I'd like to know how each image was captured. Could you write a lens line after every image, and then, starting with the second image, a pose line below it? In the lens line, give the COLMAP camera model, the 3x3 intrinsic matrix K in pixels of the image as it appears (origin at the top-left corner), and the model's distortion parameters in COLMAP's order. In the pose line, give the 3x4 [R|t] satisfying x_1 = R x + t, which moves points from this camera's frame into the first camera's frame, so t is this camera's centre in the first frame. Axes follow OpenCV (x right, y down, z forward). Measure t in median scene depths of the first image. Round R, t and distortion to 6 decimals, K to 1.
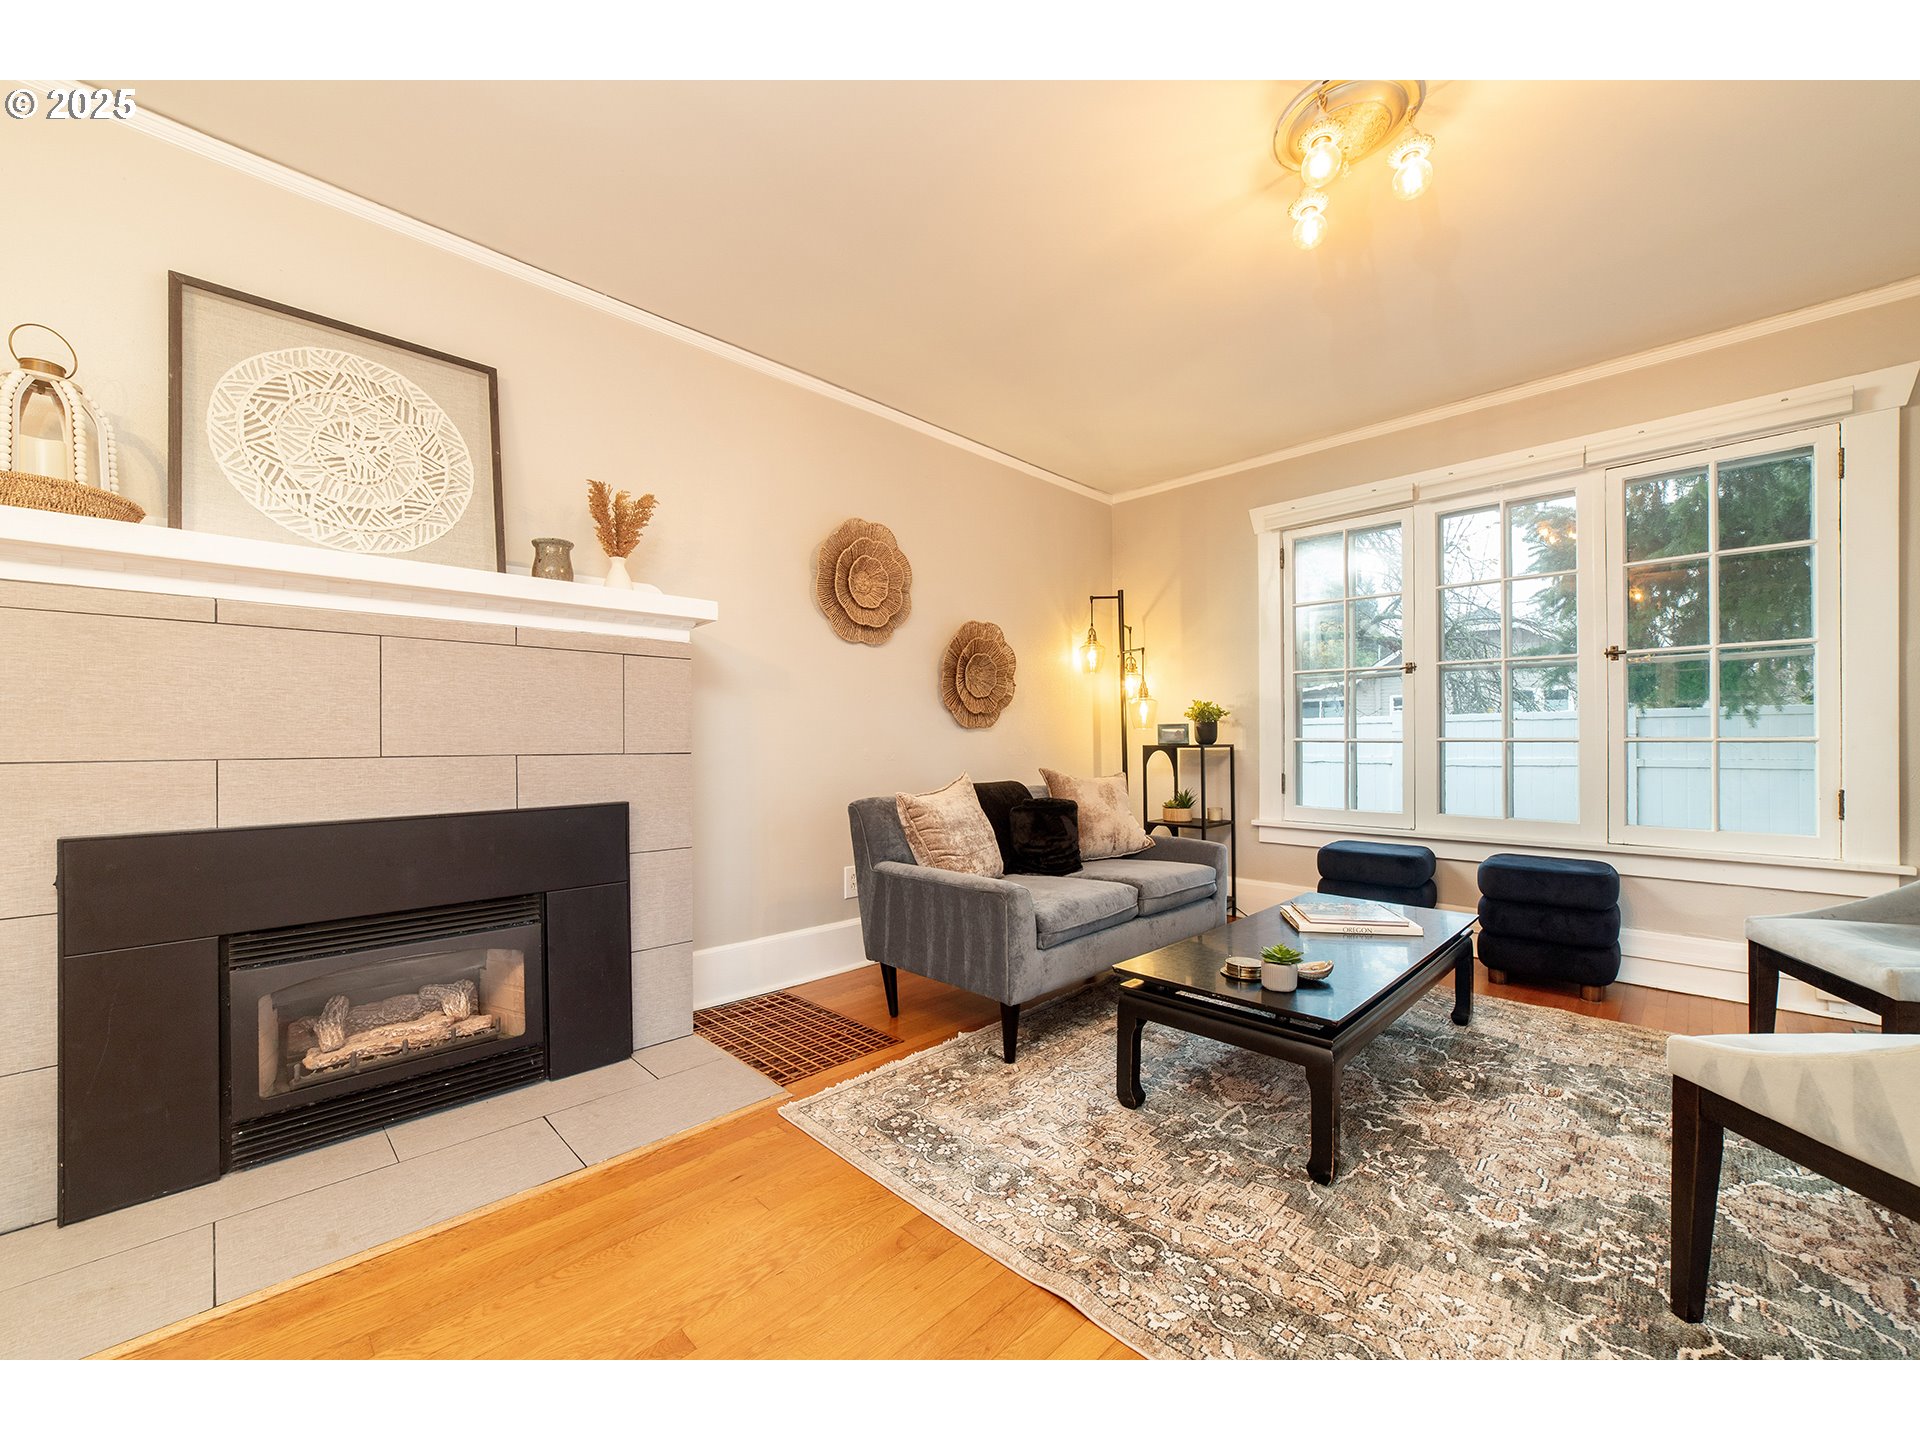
lens RADIAL K [[762.8, 0, 943.9], [0, 762.8, 740.7], [0, 0, 1]] dist [-0.010236, 0.002597]
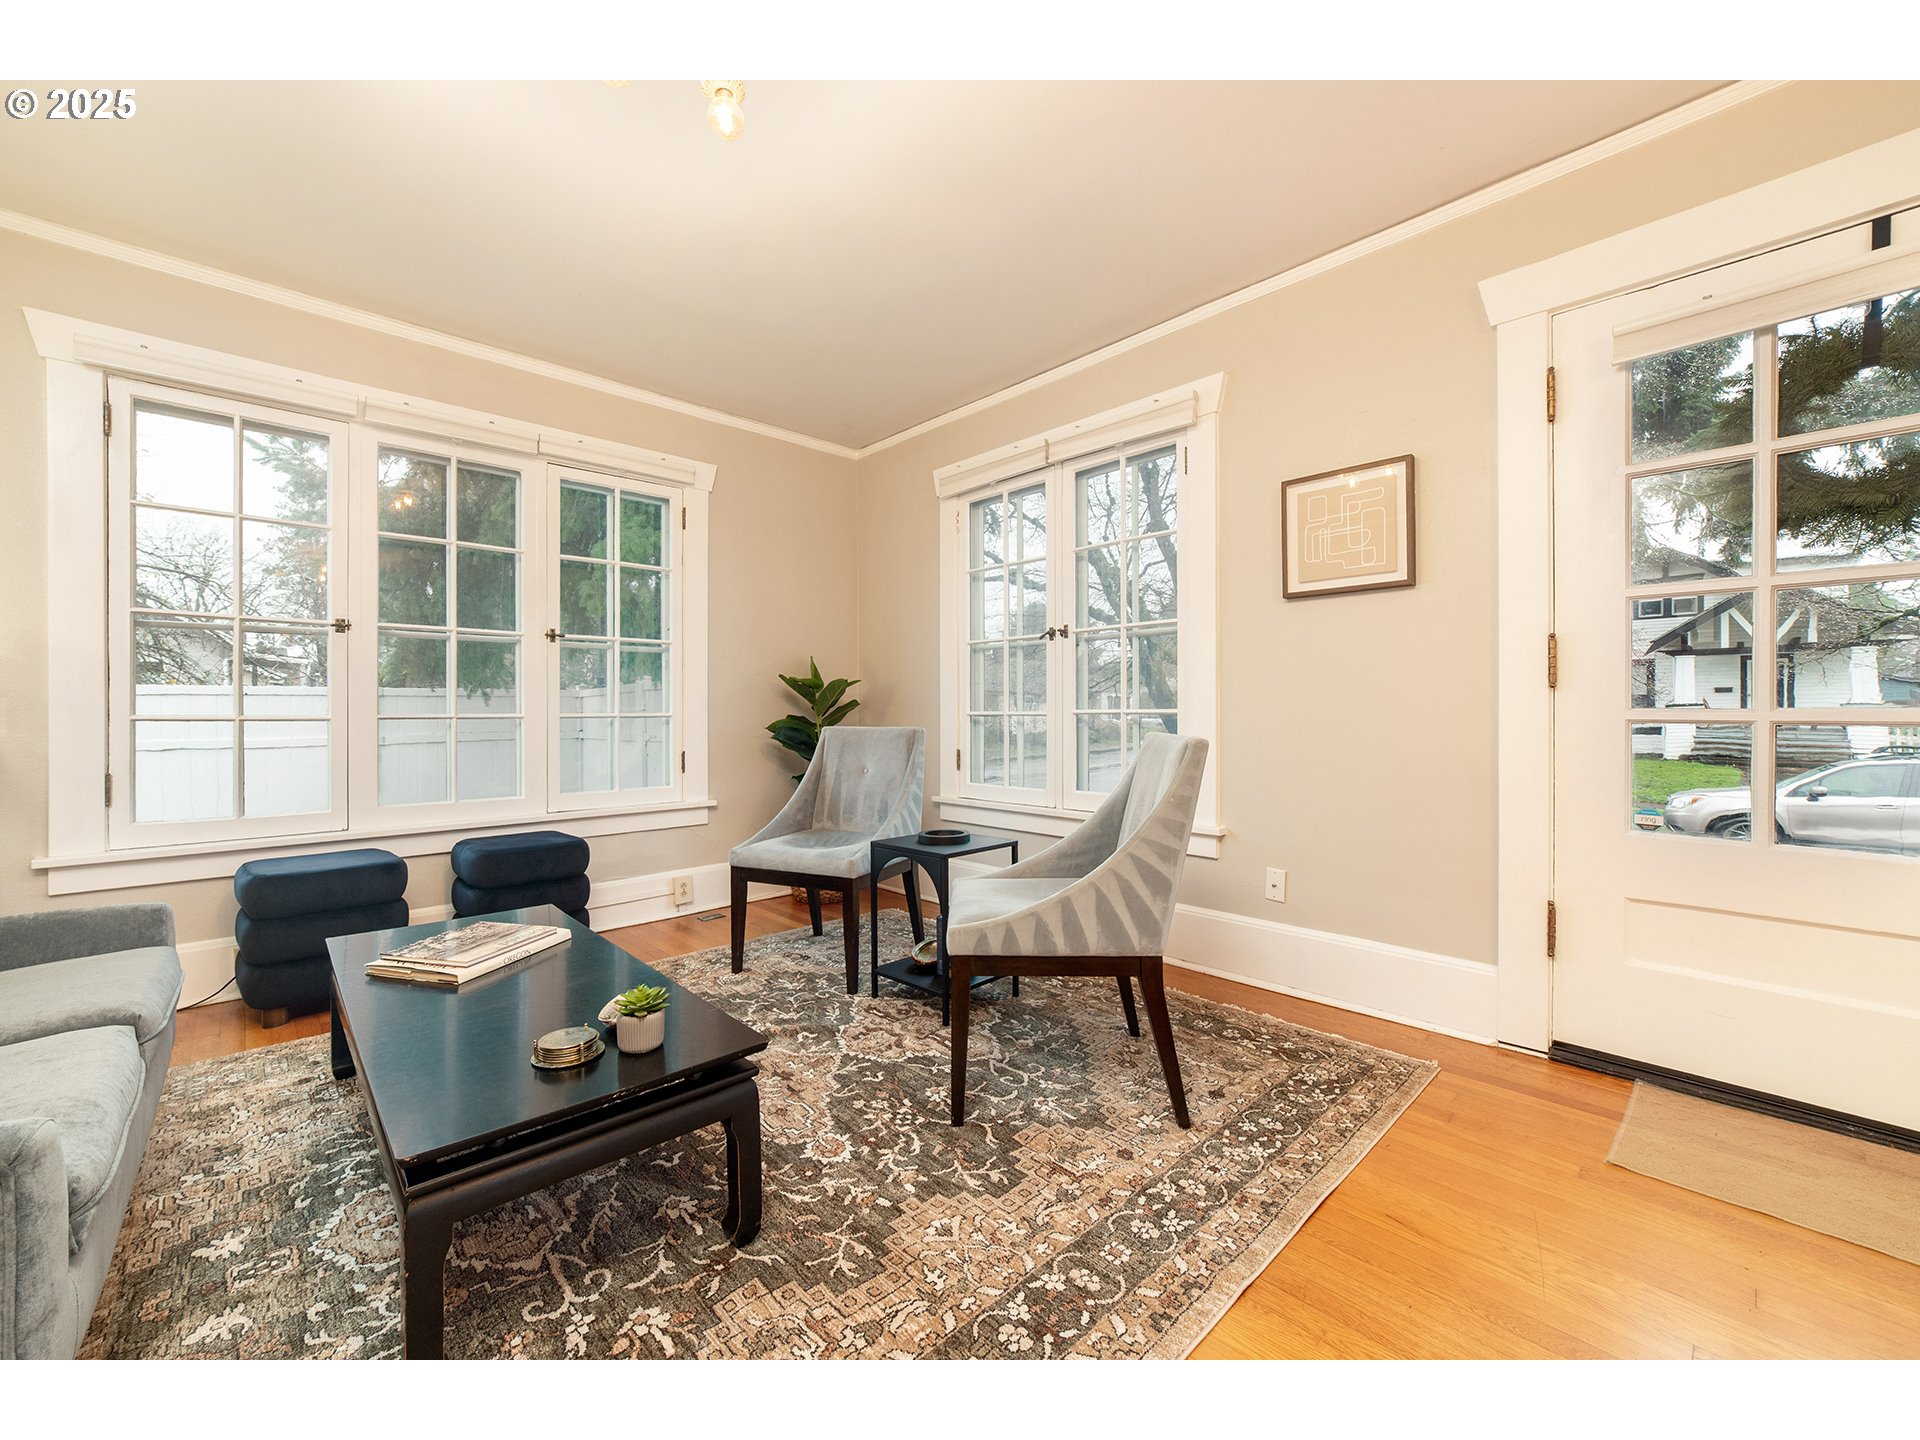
lens RADIAL K [[762.8, 0, 962.5], [0, 762.8, 708.0], [0, 0, 1]] dist [-0.010236, 0.002597]
pose [[0.024392, 0.009537, 0.999657, -0.263802], [0.007493, 0.999925, -0.009722, 0.003886], [-0.999674, 0.007728, 0.024319, 0.578184]]
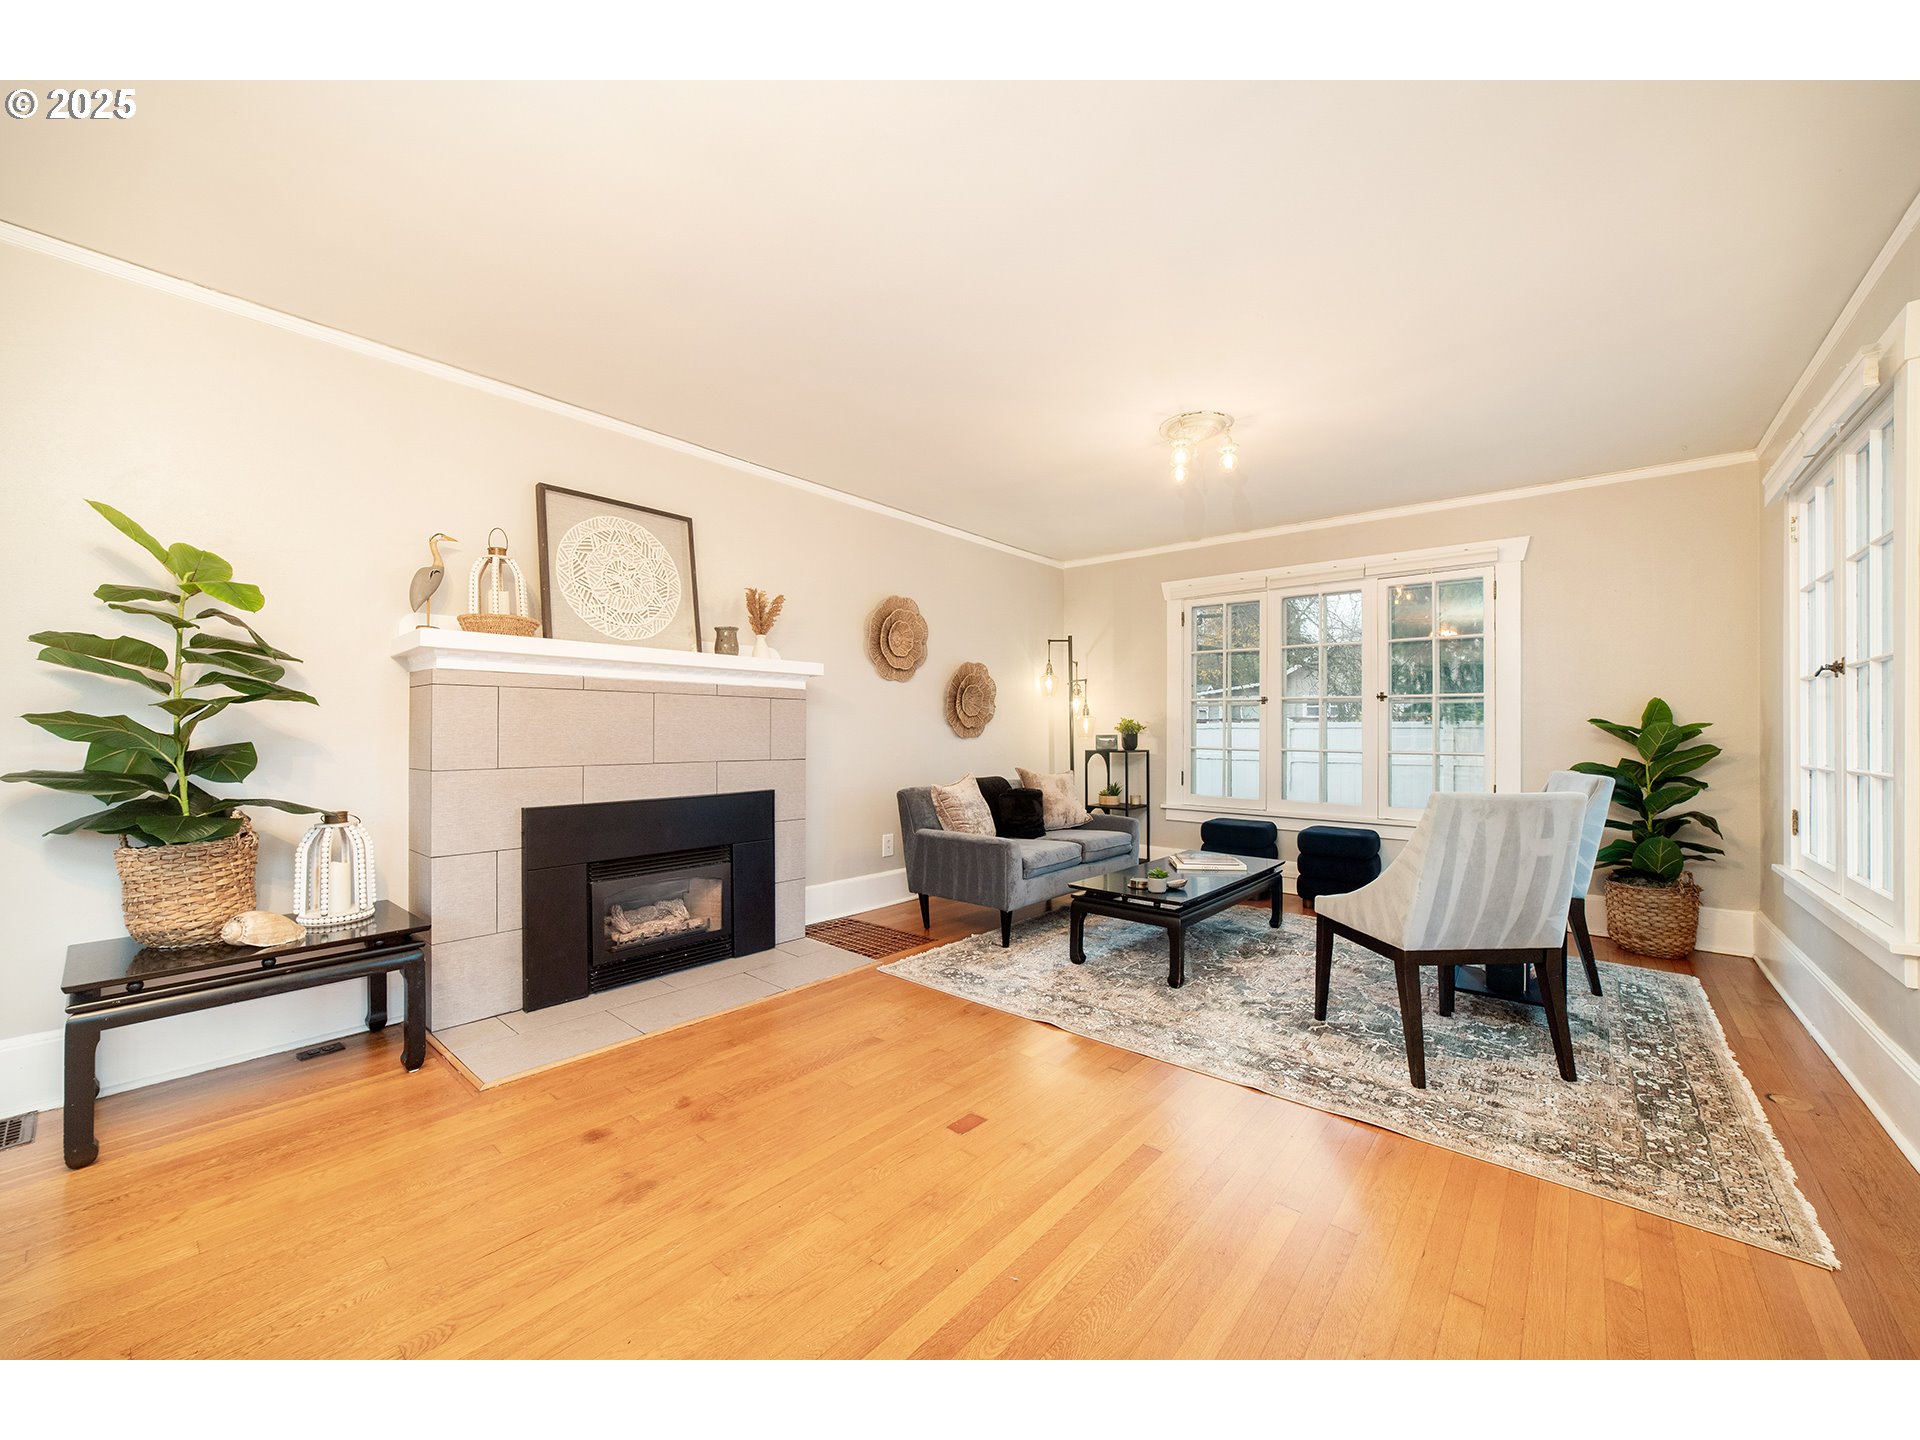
lens RADIAL K [[762.8, 0, 966.1], [0, 762.8, 722.7], [0, 0, 1]] dist [-0.010236, 0.002597]
pose [[0.994776, 0.011395, 0.101443, -0.186444], [-0.010387, 0.999891, -0.010459, -0.052850], [-0.101552, 0.009351, 0.994786, -0.697106]]
